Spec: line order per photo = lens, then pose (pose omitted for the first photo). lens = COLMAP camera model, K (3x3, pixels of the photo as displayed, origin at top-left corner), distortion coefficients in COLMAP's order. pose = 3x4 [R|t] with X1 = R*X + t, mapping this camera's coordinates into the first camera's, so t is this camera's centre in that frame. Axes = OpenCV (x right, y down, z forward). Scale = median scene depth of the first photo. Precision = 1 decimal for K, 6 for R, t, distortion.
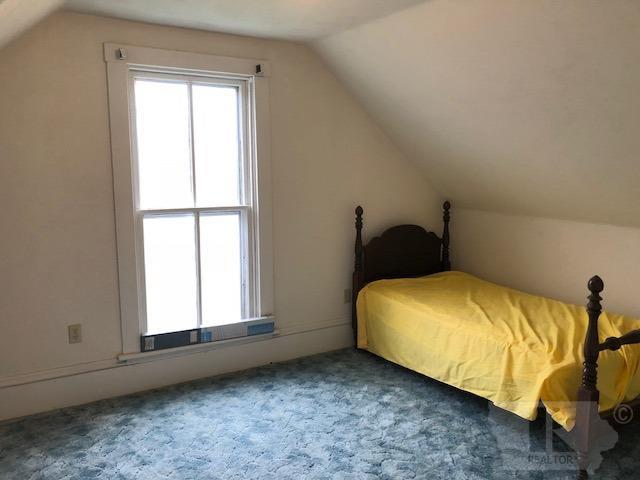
lens RADIAL K [[520.7, 0, 320.3], [0, 520.7, 238.1], [0, 0, 1]] dist [0.042649, -0.037940]
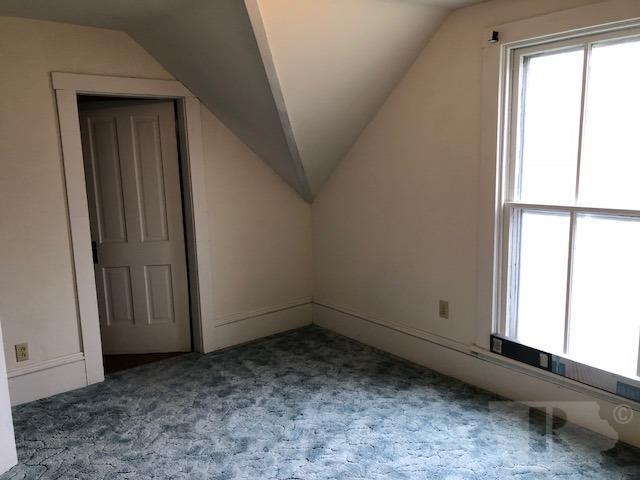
lens RADIAL K [[520.7, 0, 320.3], [0, 520.7, 242.3], [0, 0, 1]] dist [0.042649, -0.037940]
pose [[0.155669, 0.154830, -0.975600, 0.535310], [-0.121896, 0.983102, 0.136571, -0.073079], [0.980259, 0.097662, 0.171912, 0.539331]]
